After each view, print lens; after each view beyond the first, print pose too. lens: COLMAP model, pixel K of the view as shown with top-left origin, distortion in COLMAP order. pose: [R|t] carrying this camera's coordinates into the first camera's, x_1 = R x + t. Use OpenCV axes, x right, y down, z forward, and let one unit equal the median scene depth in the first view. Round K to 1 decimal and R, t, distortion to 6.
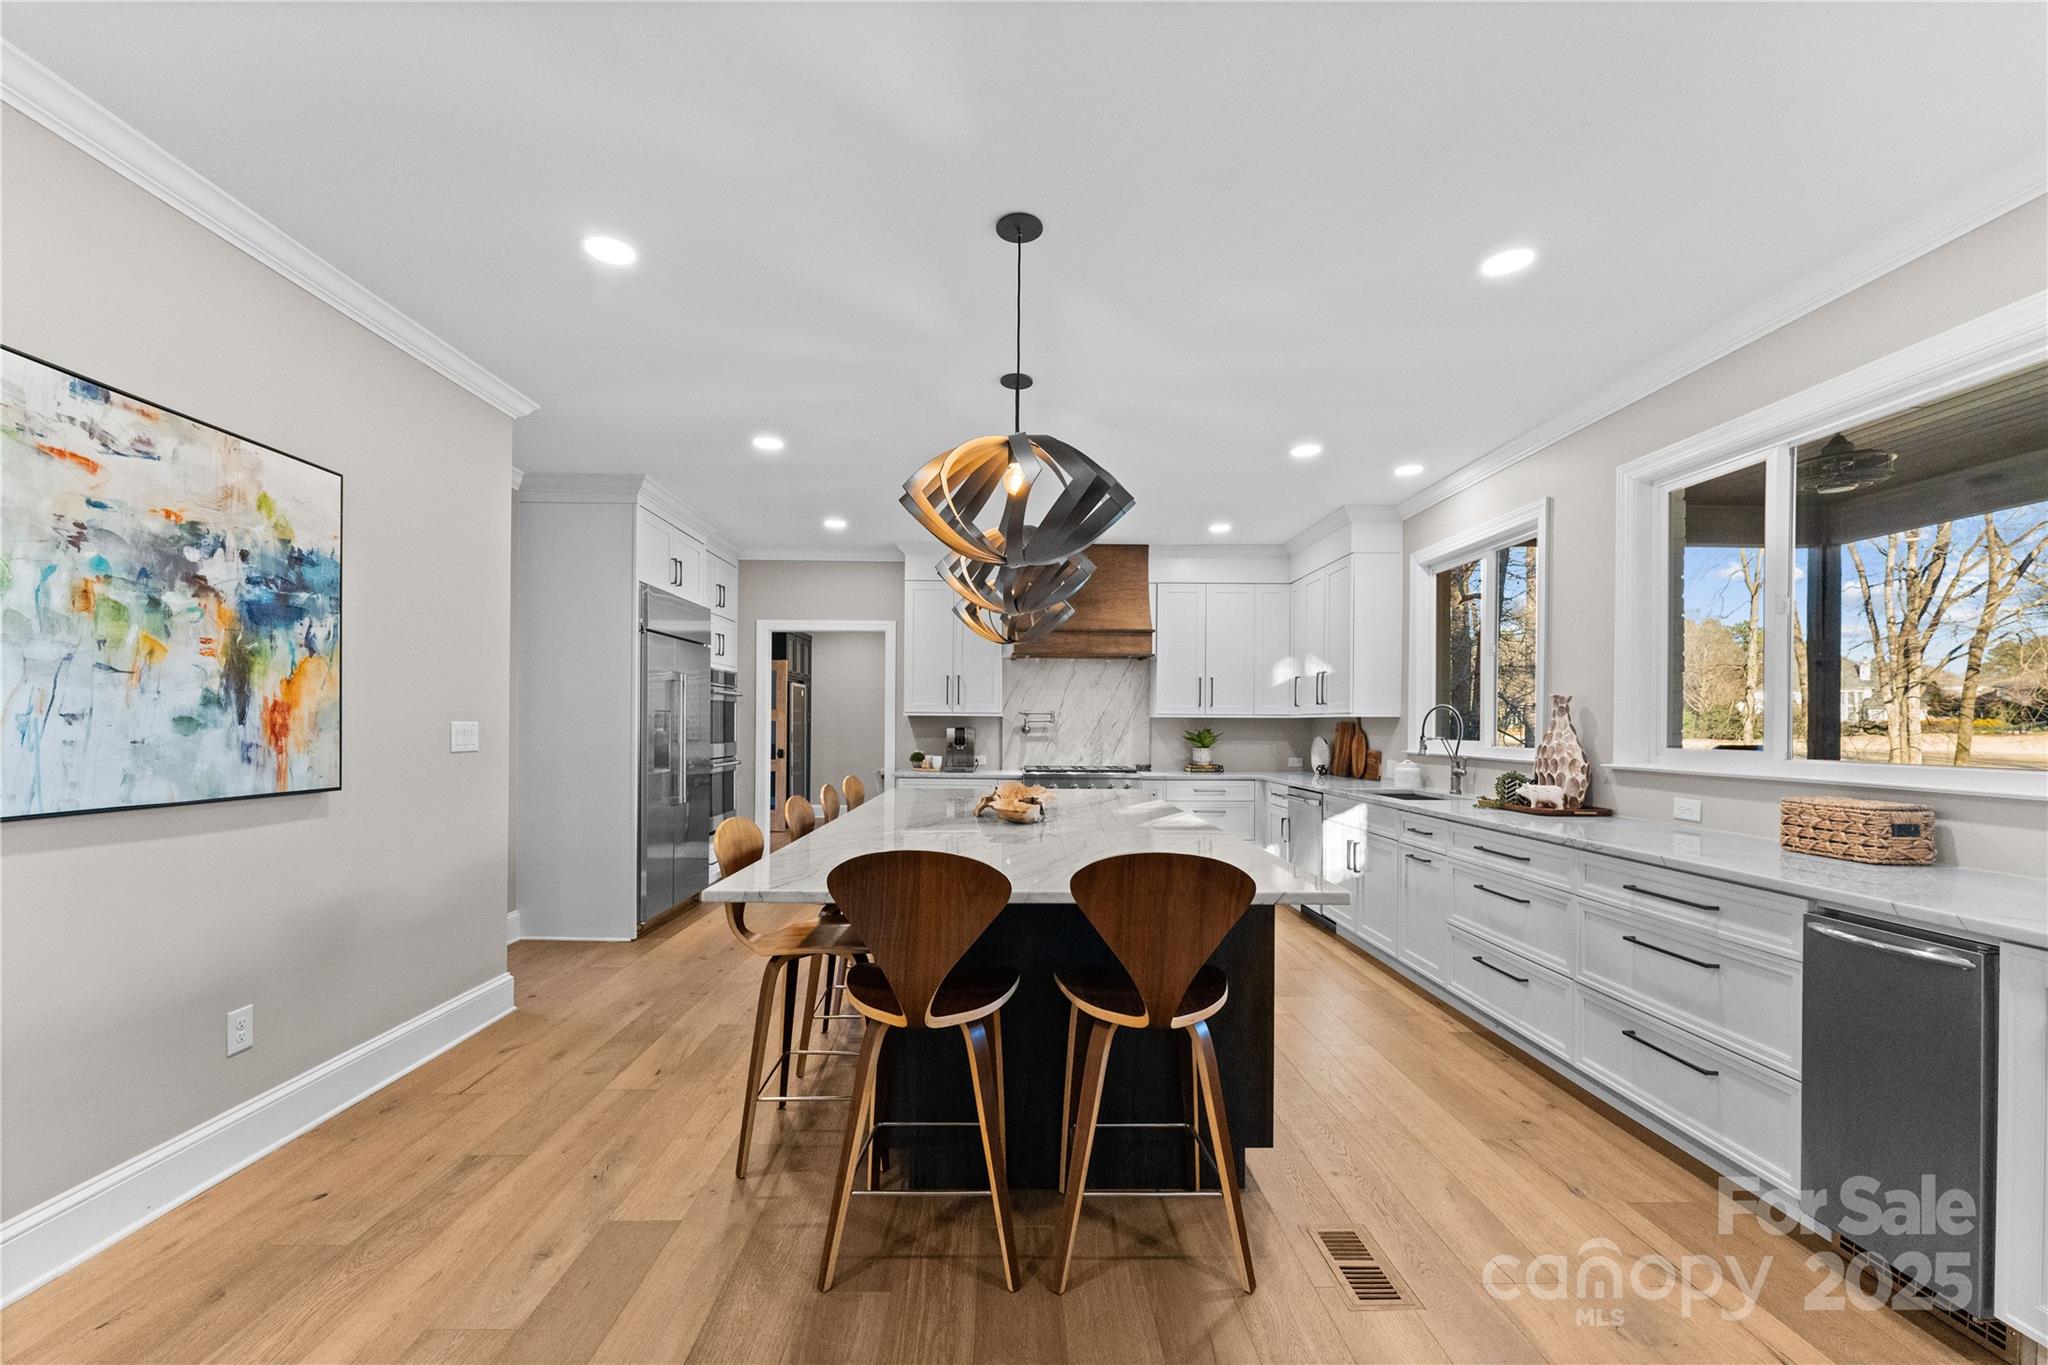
lens RADIAL K [[828.5, 0, 1019.9], [0, 828.5, 725.2], [0, 0, 1]] dist [0.001470, 0.000024]
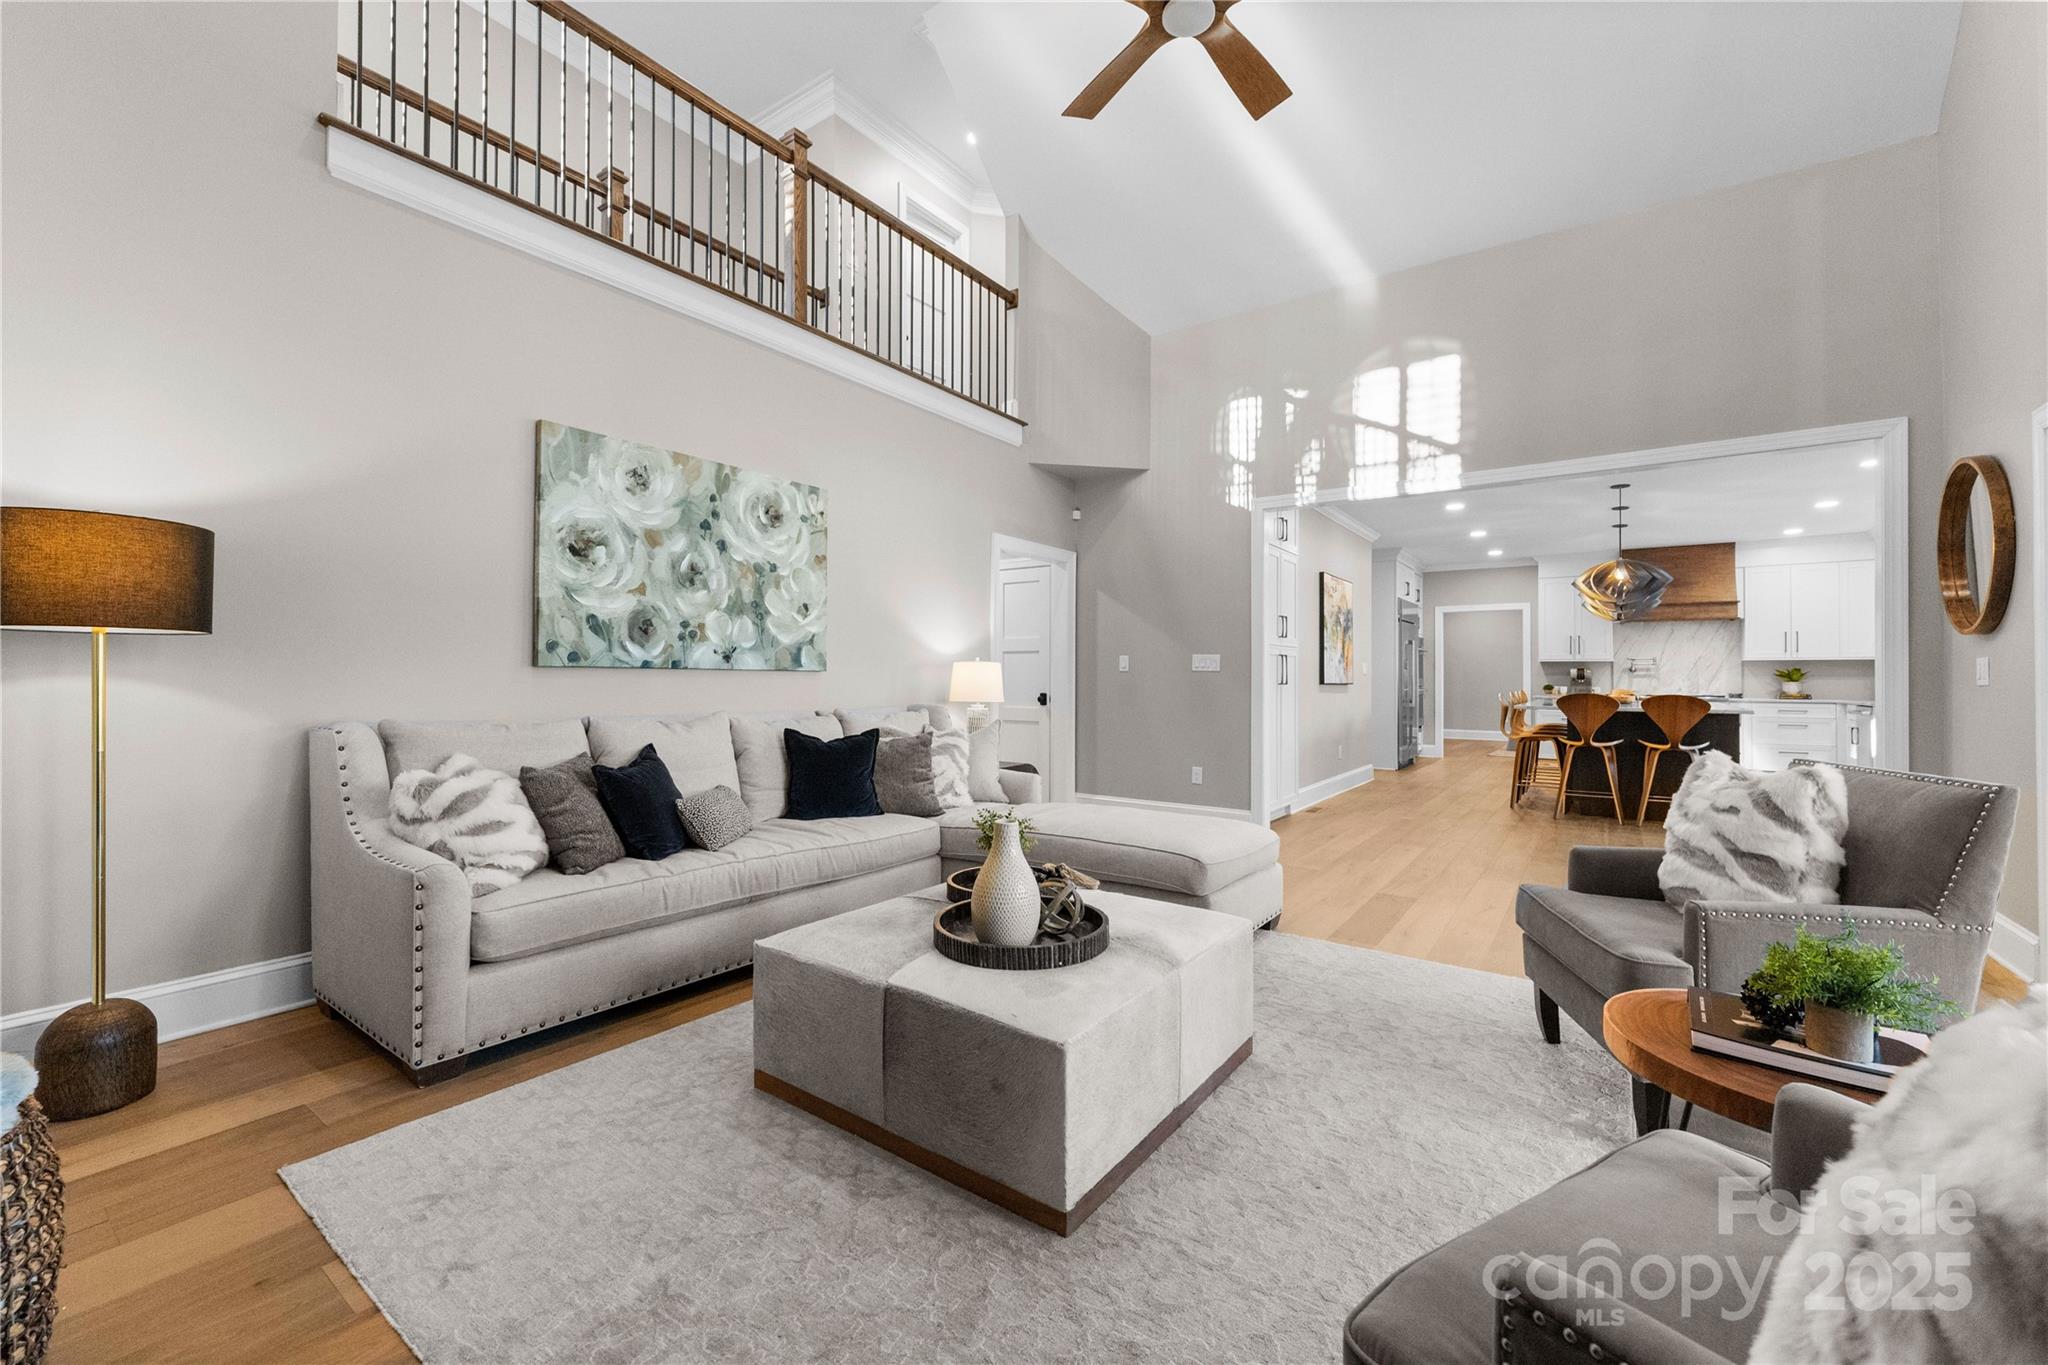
lens RADIAL K [[826.7, 0, 1019.1], [0, 826.7, 668.1], [0, 0, 1]] dist [0.001660, 0.000109]
pose [[0.801264, -0.009503, -0.598235, 0.034819], [-0.000233, 0.999869, -0.016196, 0.069582], [0.598310, 0.013117, 0.801157, -2.271010]]
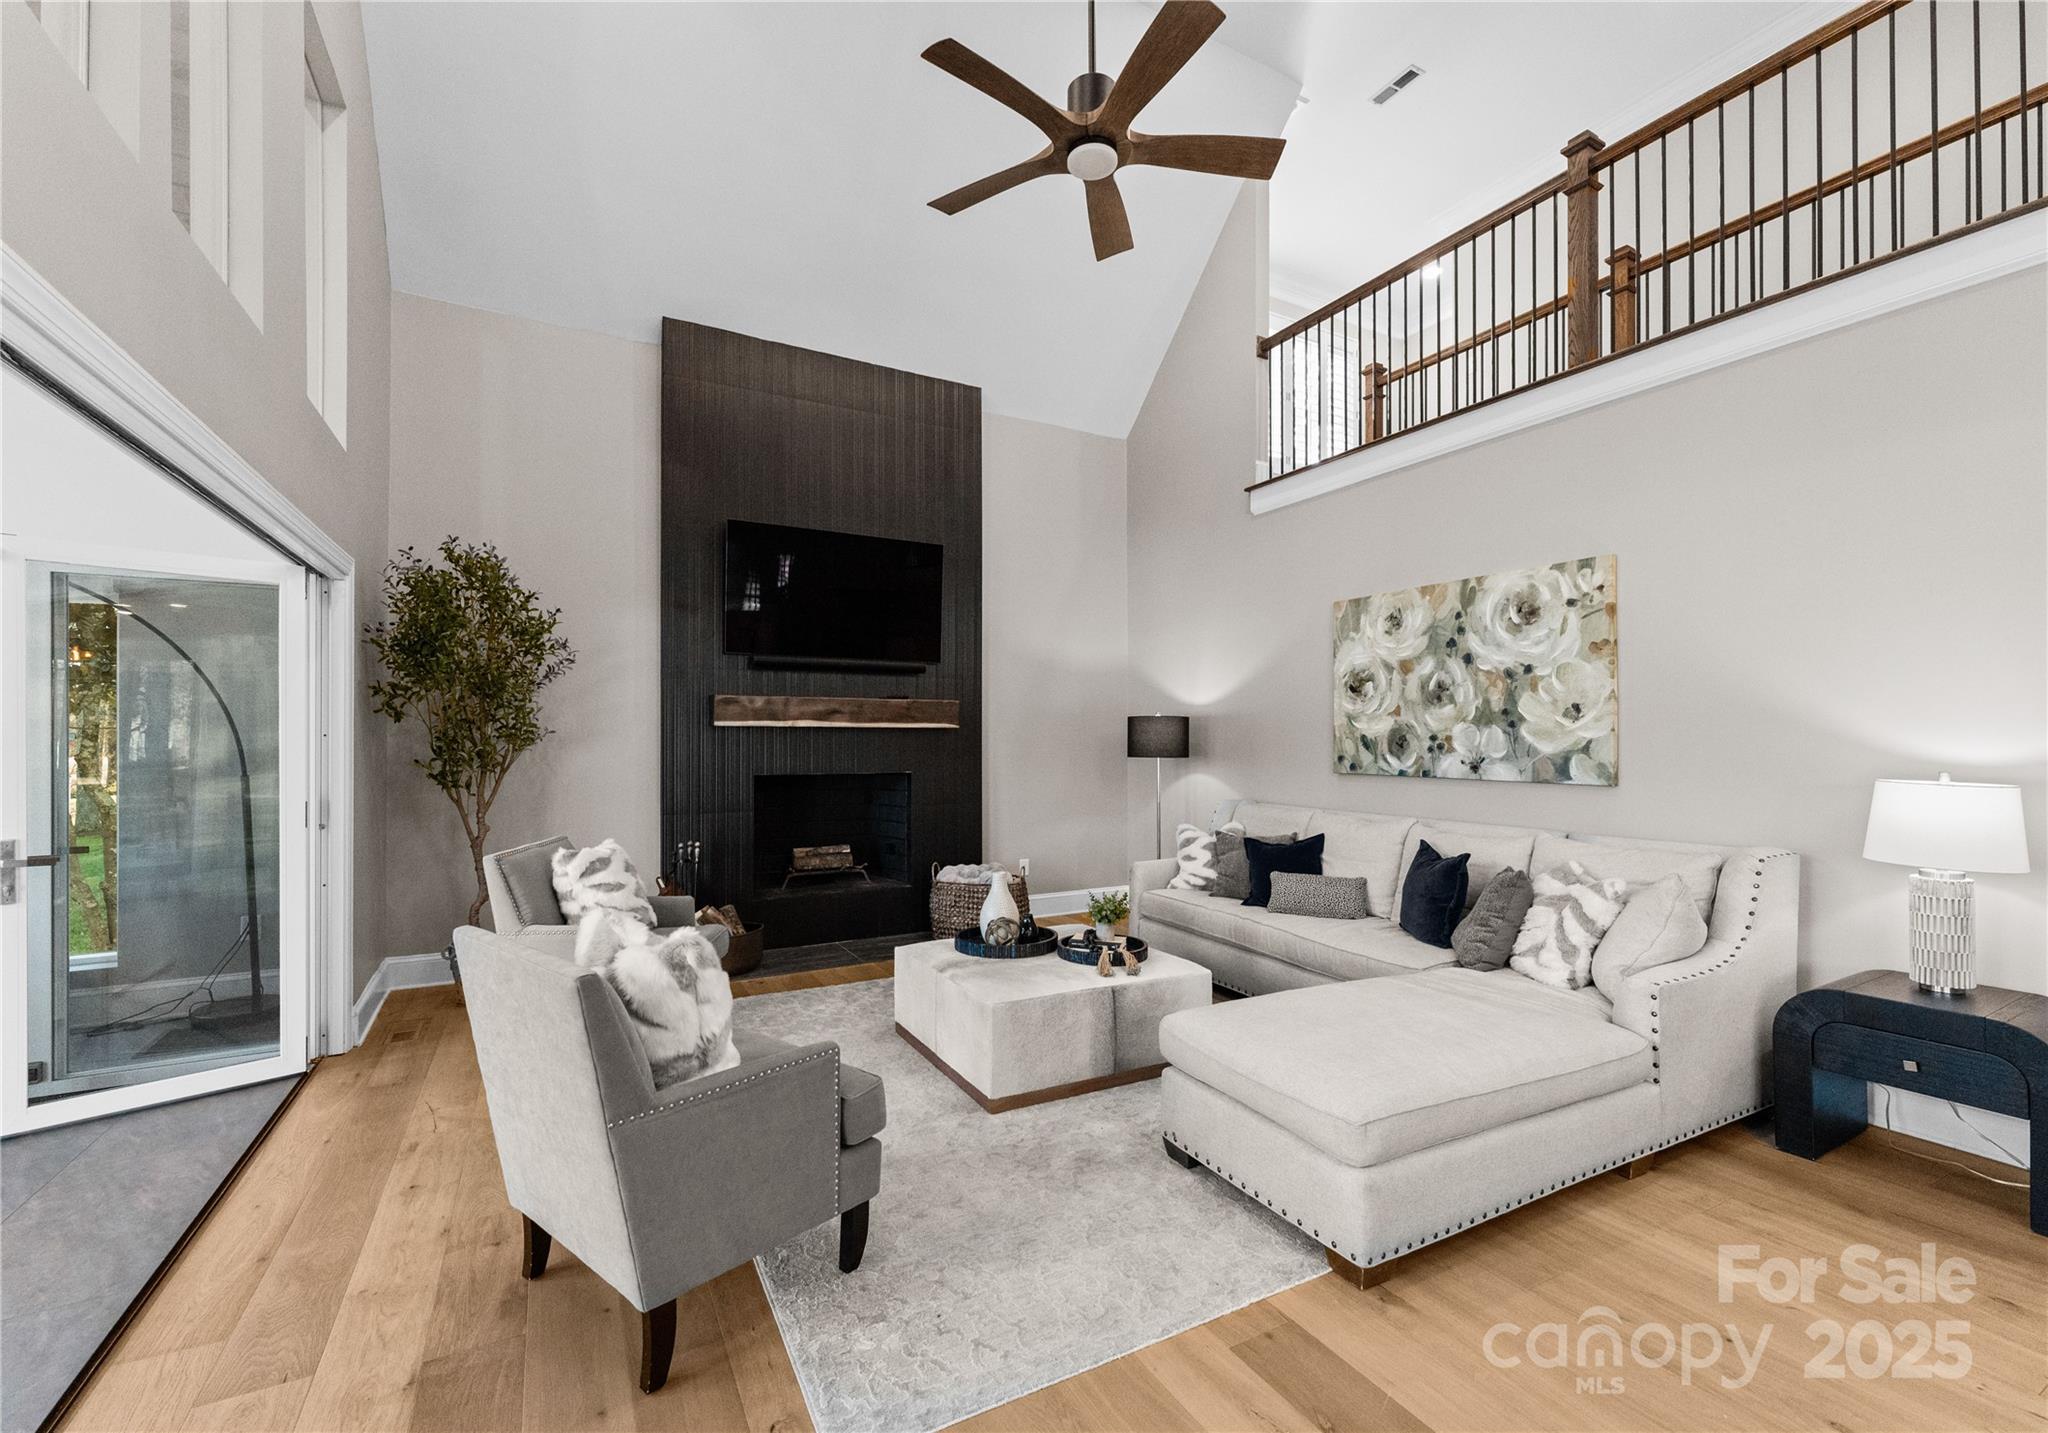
lens RADIAL K [[861.8, 0, 1020.1], [0, 861.8, 734.5], [0, 0, 1]] dist [-0.000572, -0.000061]
pose [[-0.886580, -0.010449, -0.462457, 0.188381], [-0.006812, 0.999931, -0.009534, -0.015877], [0.462525, -0.005302, -0.886590, -0.331820]]
